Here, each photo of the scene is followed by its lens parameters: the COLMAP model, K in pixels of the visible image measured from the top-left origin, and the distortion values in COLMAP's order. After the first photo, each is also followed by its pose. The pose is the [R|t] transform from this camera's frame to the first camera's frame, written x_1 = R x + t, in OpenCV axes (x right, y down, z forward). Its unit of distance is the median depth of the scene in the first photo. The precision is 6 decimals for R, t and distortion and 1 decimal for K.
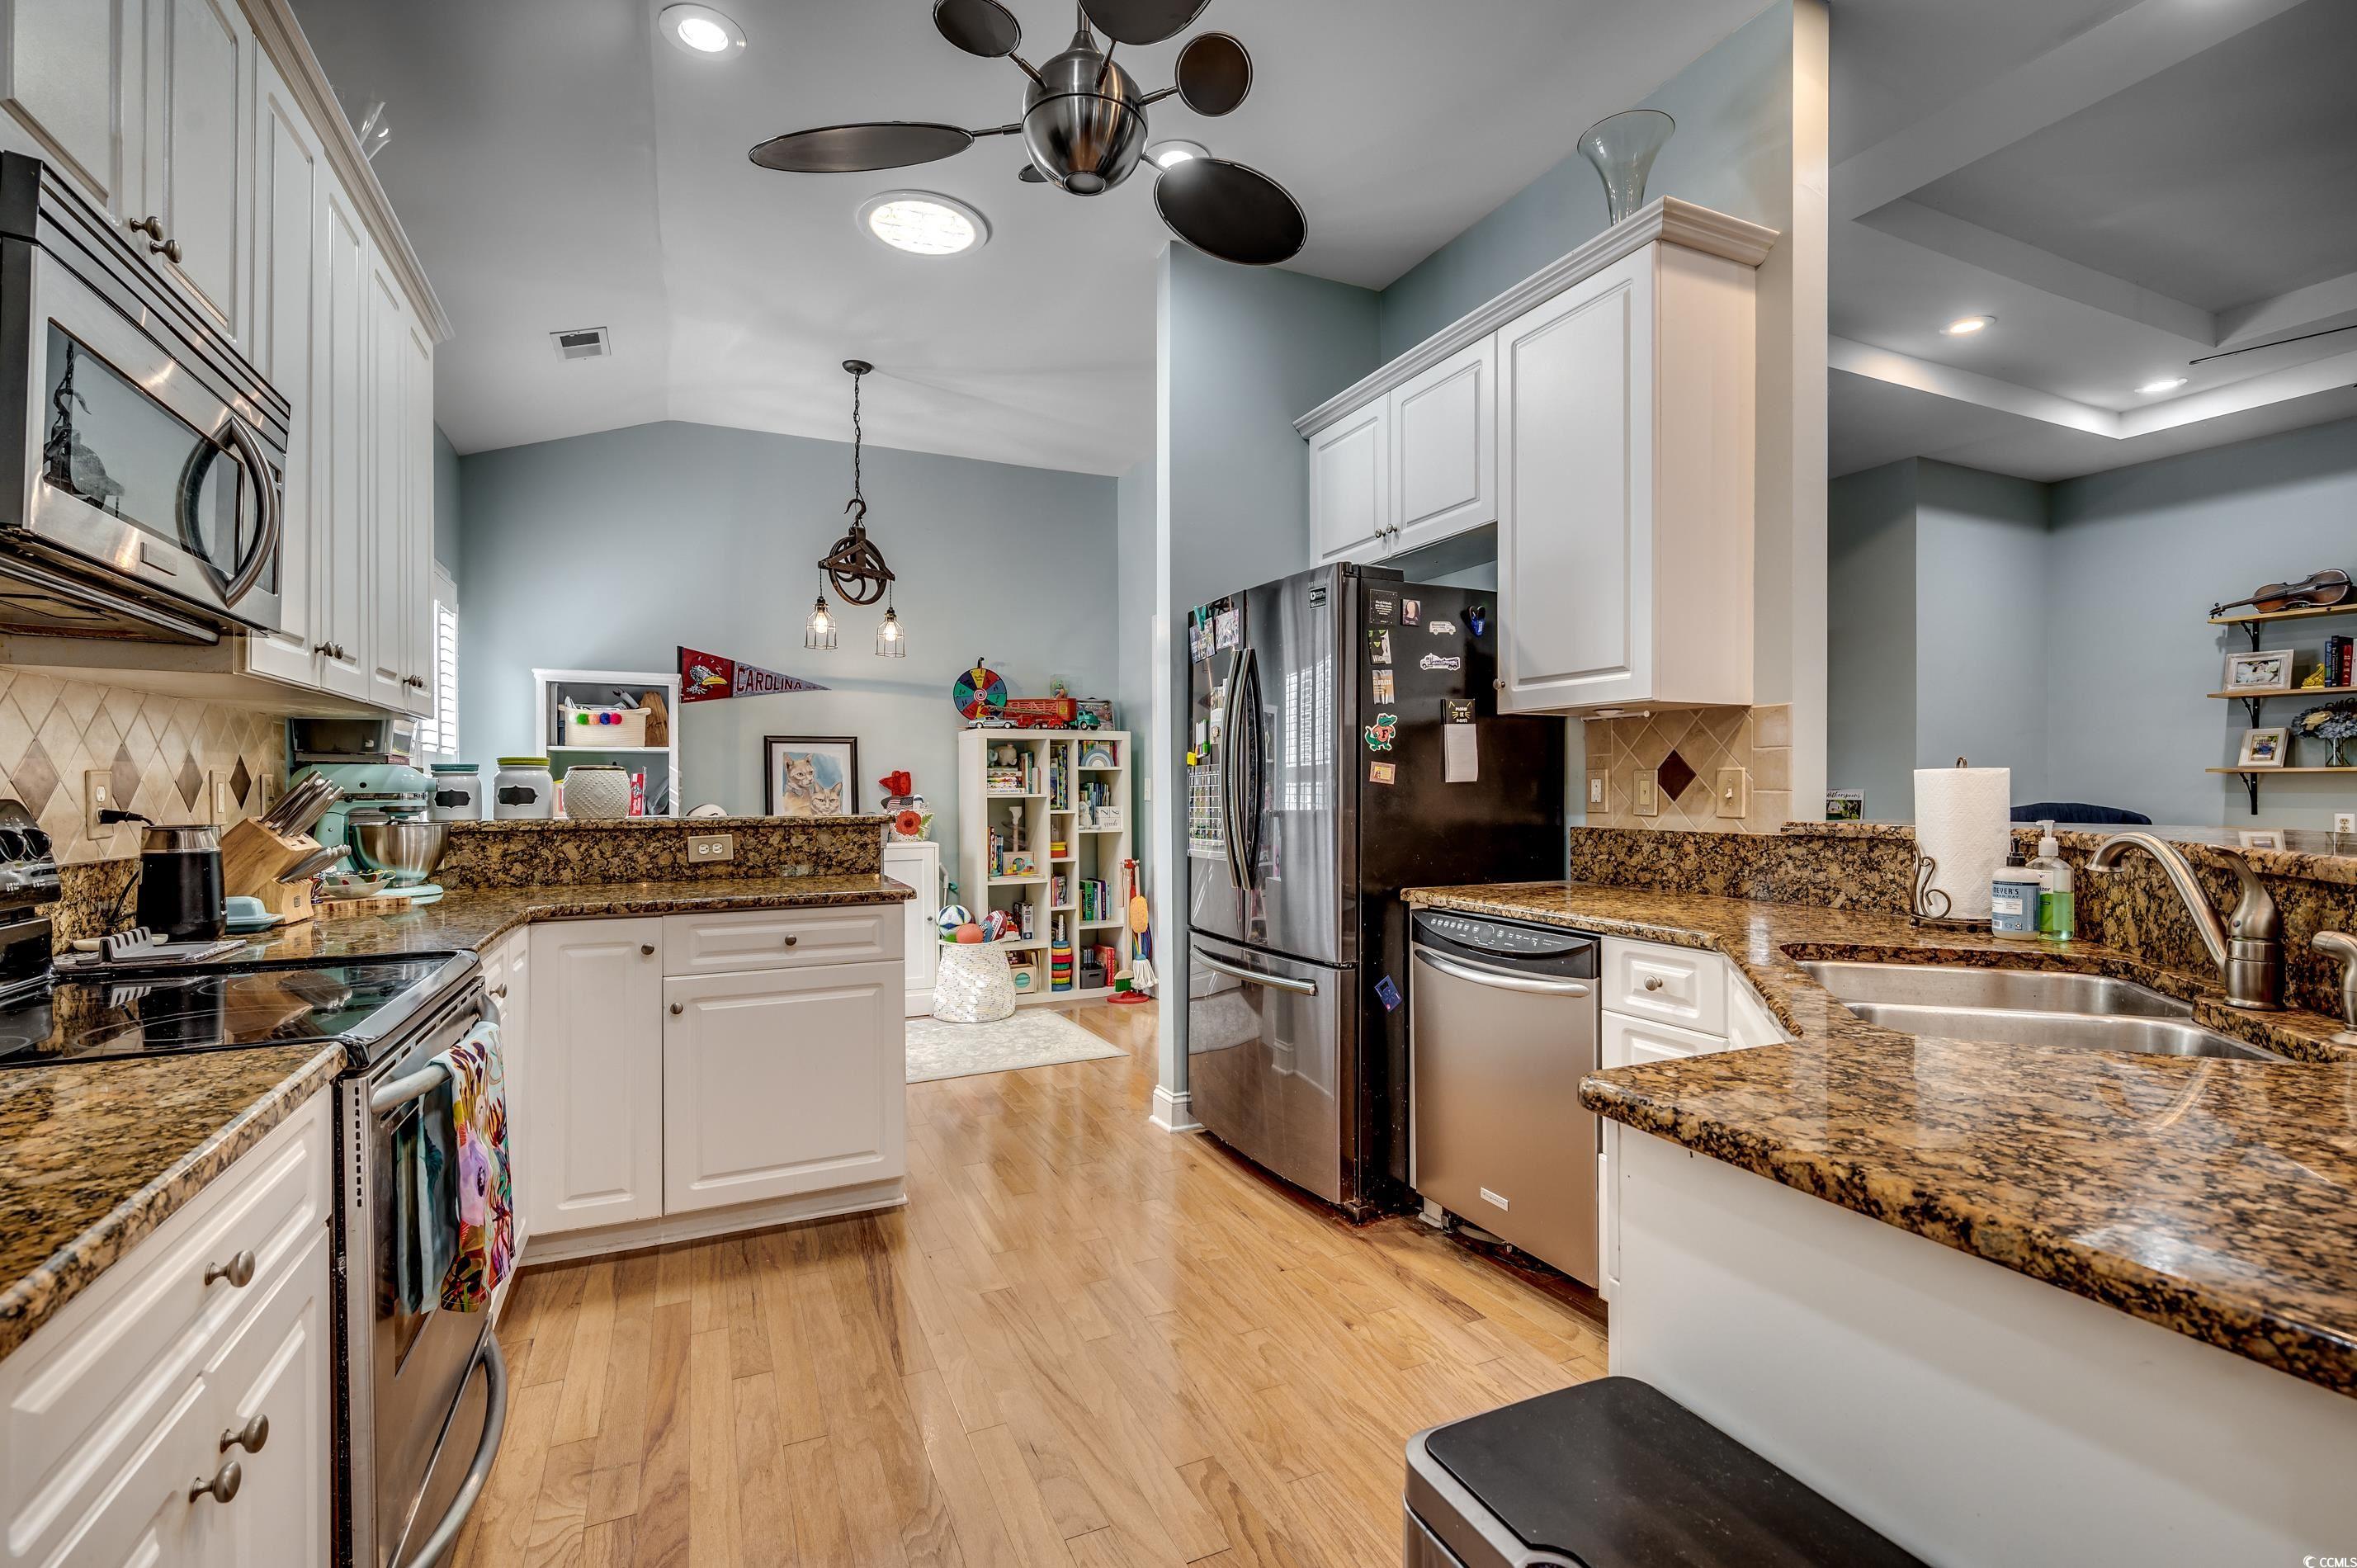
lens RADIAL K [[1061.7, 0, 1186.6], [0, 1061.7, 787.7], [0, 0, 1]] dist [0.001821, 0.000288]
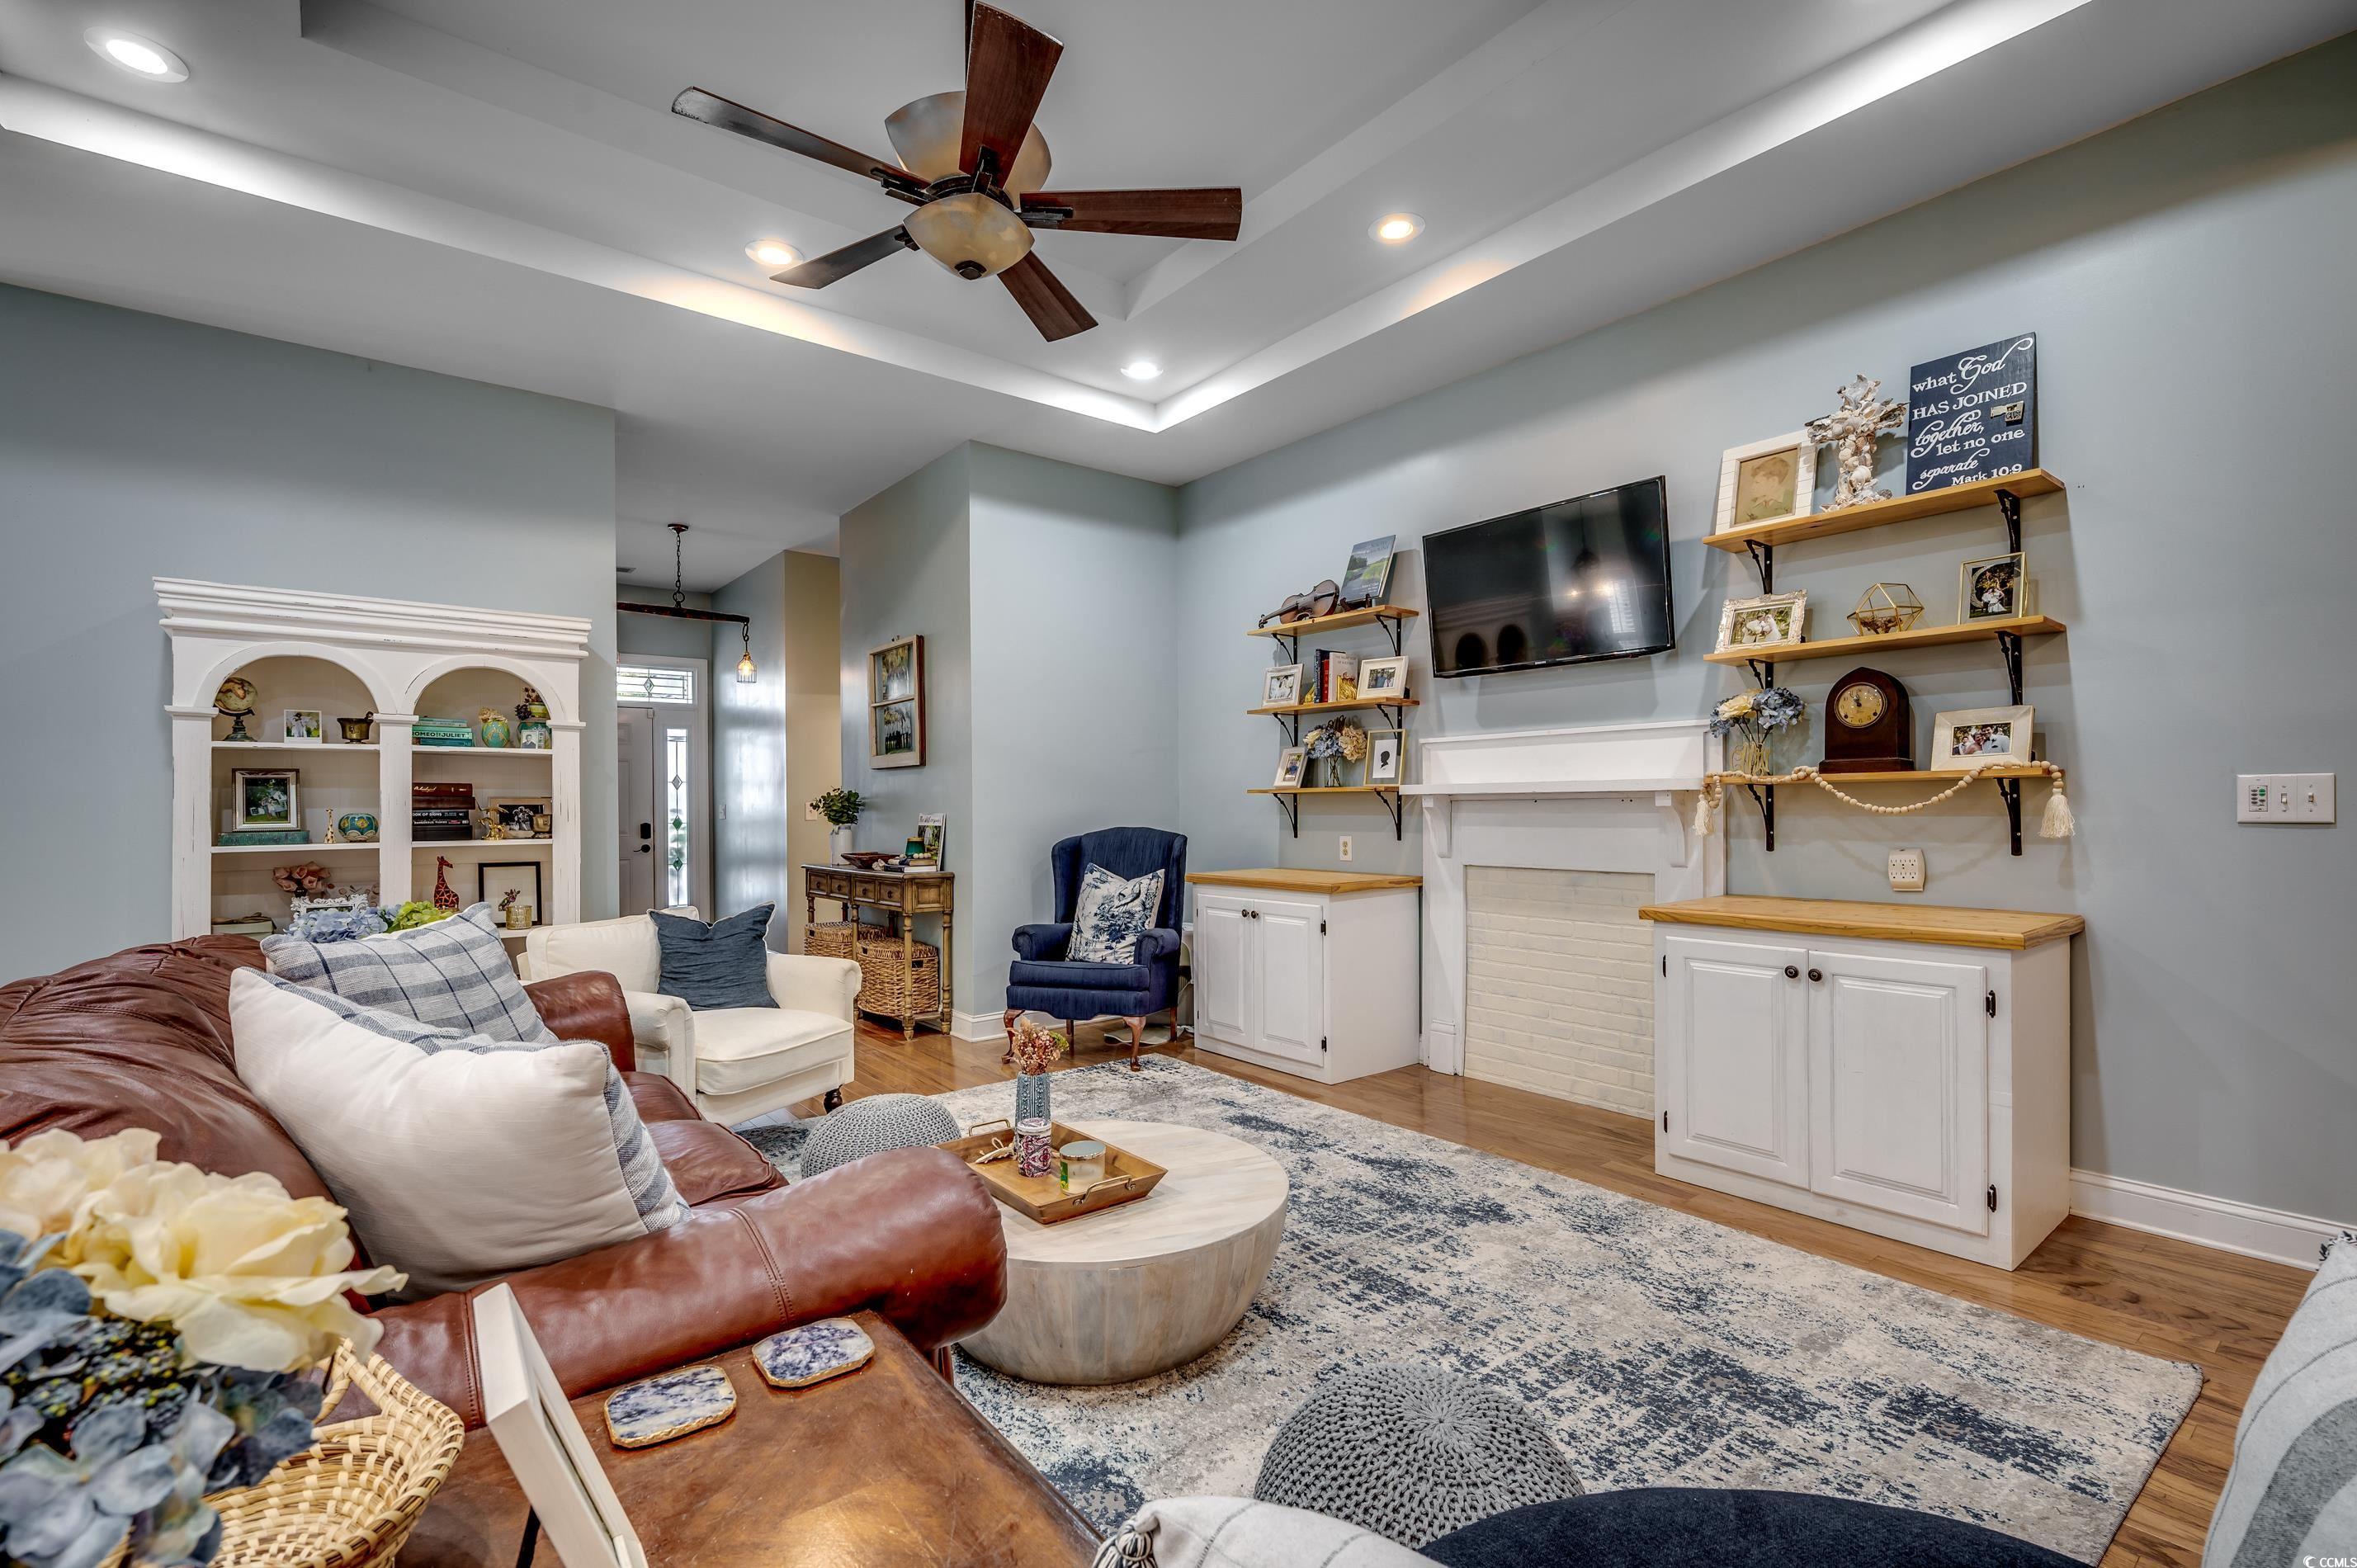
lens RADIAL K [[1056.0, 0, 1183.2], [0, 1056.0, 802.5], [0, 0, 1]] dist [0.000244, 0.000040]
pose [[0.972119, -0.006190, 0.234406, 1.298265], [0.007616, 0.999958, -0.005177, -0.003796], [-0.234364, 0.006817, 0.972125, 0.201705]]
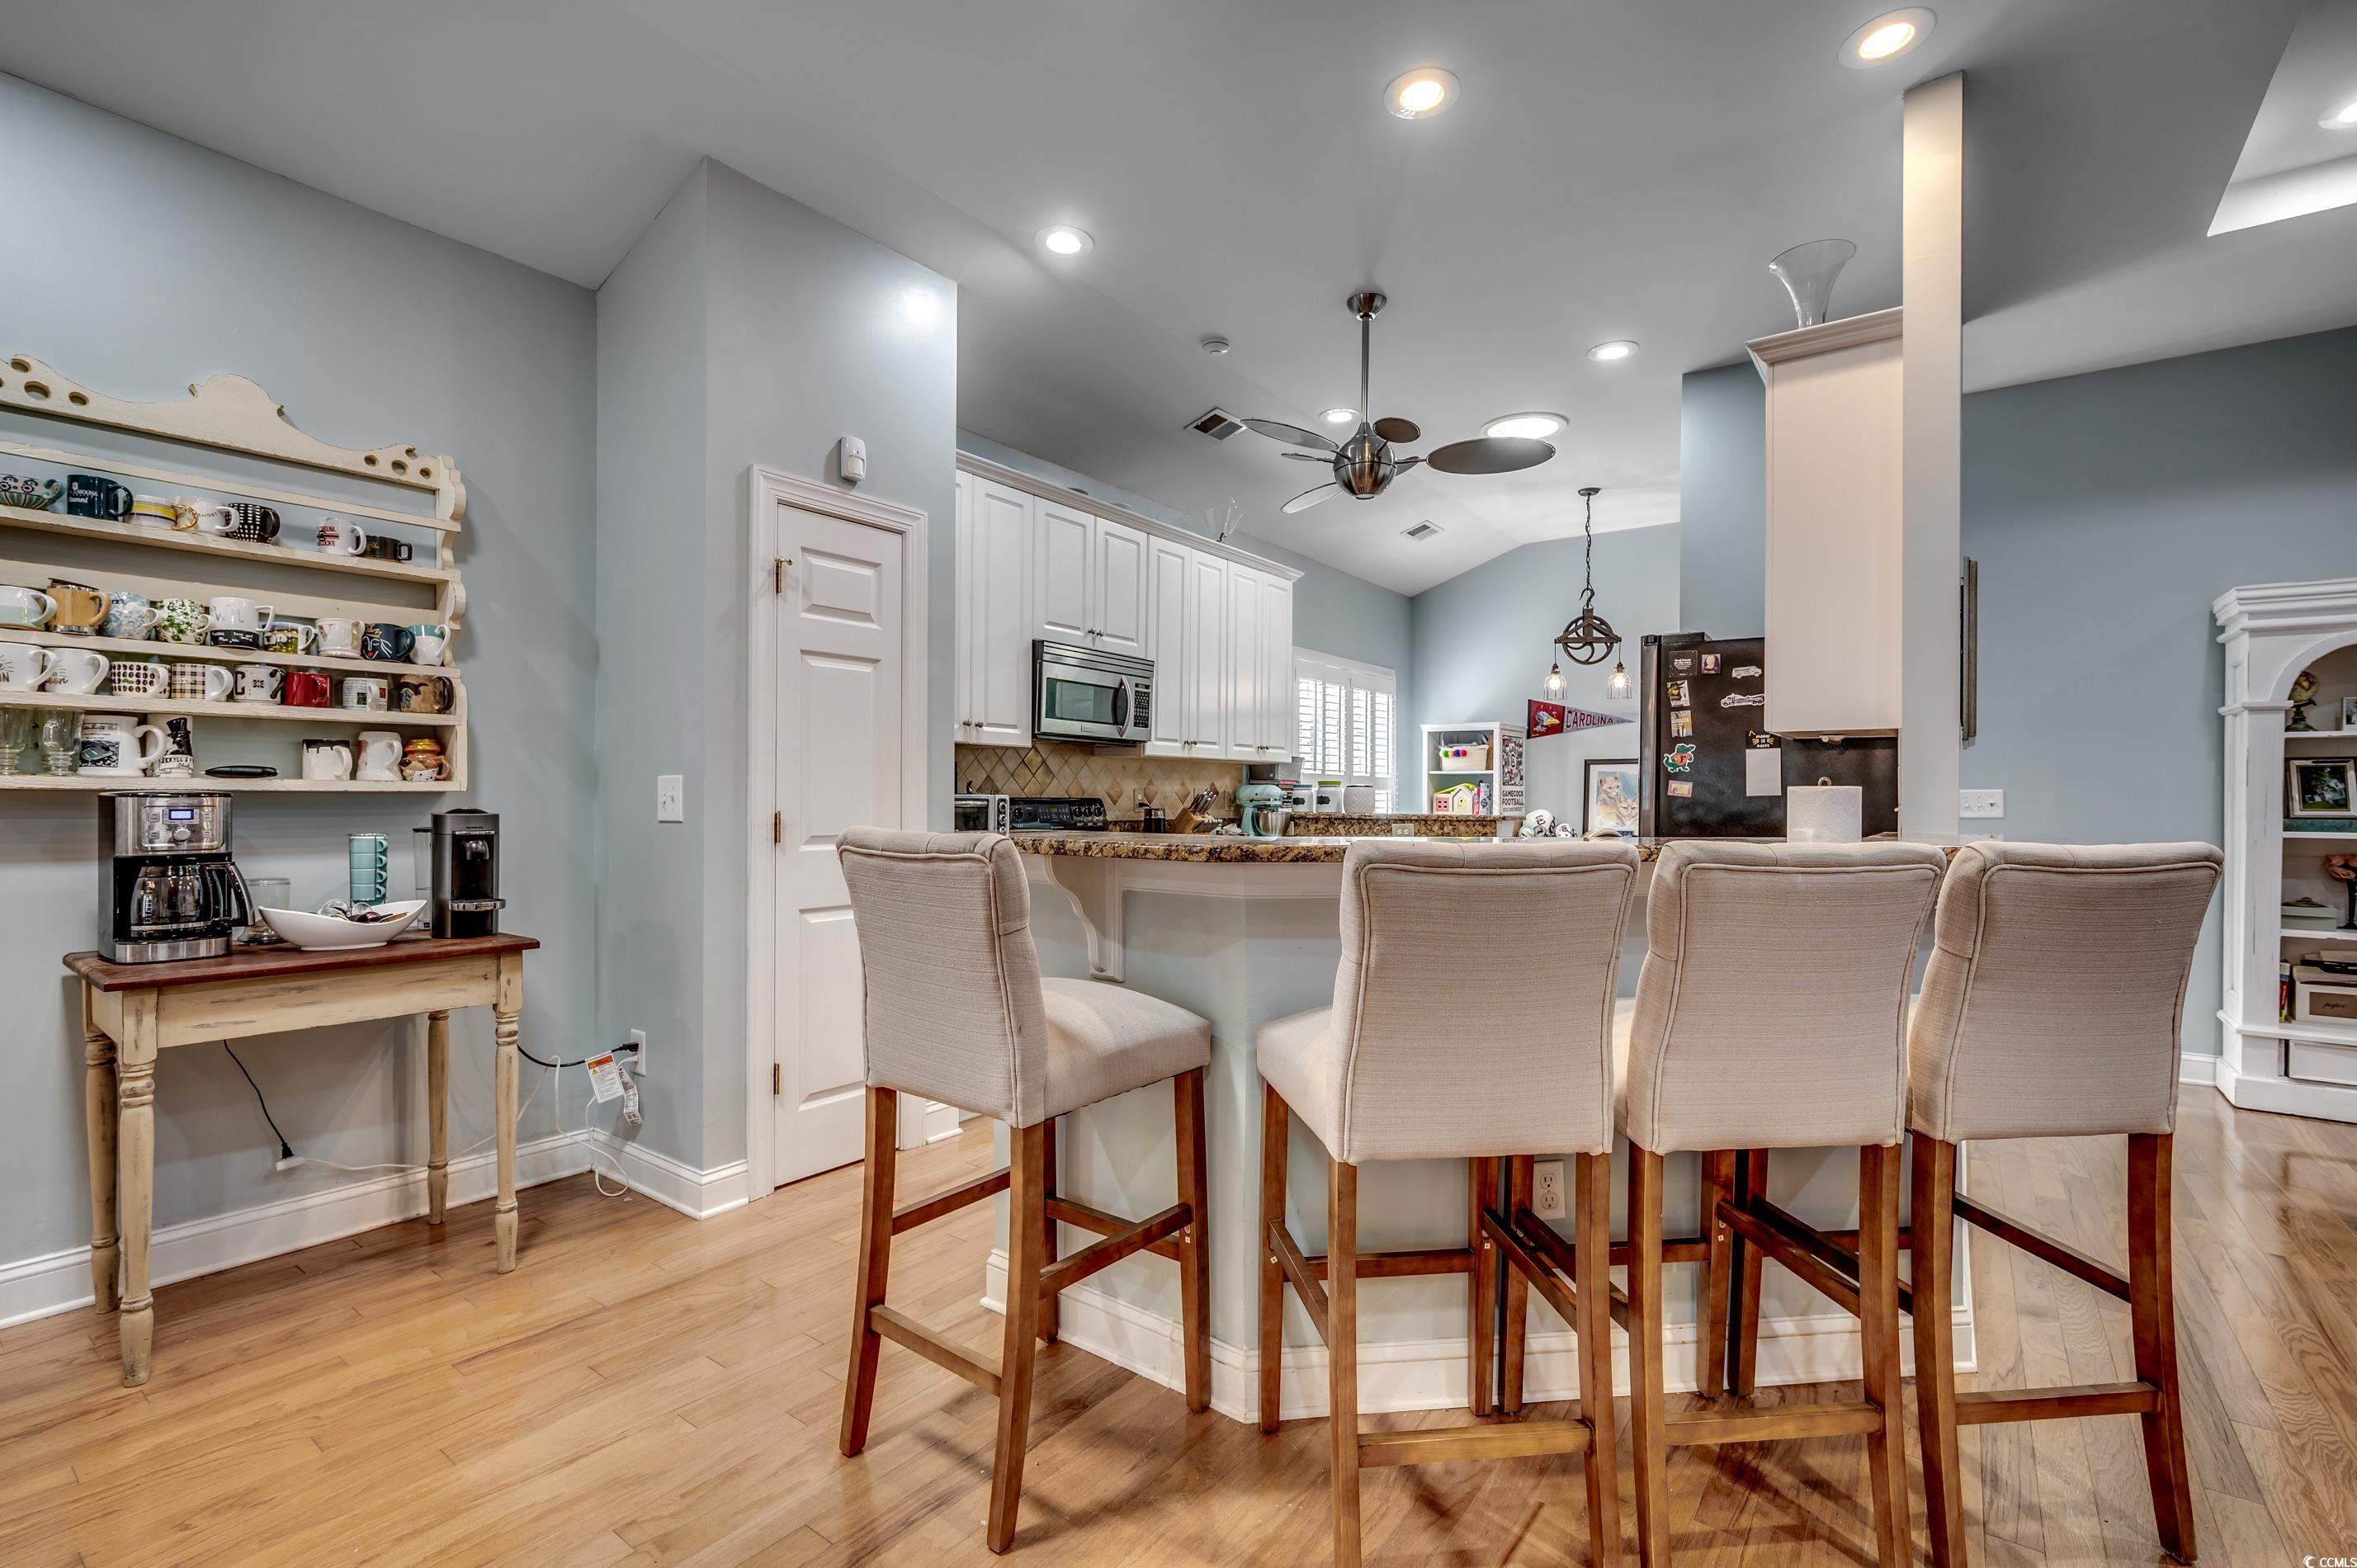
lens RADIAL K [[1037.9, 0, 1179.7], [0, 1037.9, 793.8], [0, 0, 1]] dist [-0.003187, -0.000112]
pose [[0.474932, 0.004863, -0.880009, 0.961604], [-0.008878, 0.999960, 0.000735, -0.003212], [0.879978, 0.007464, 0.474957, -0.151038]]
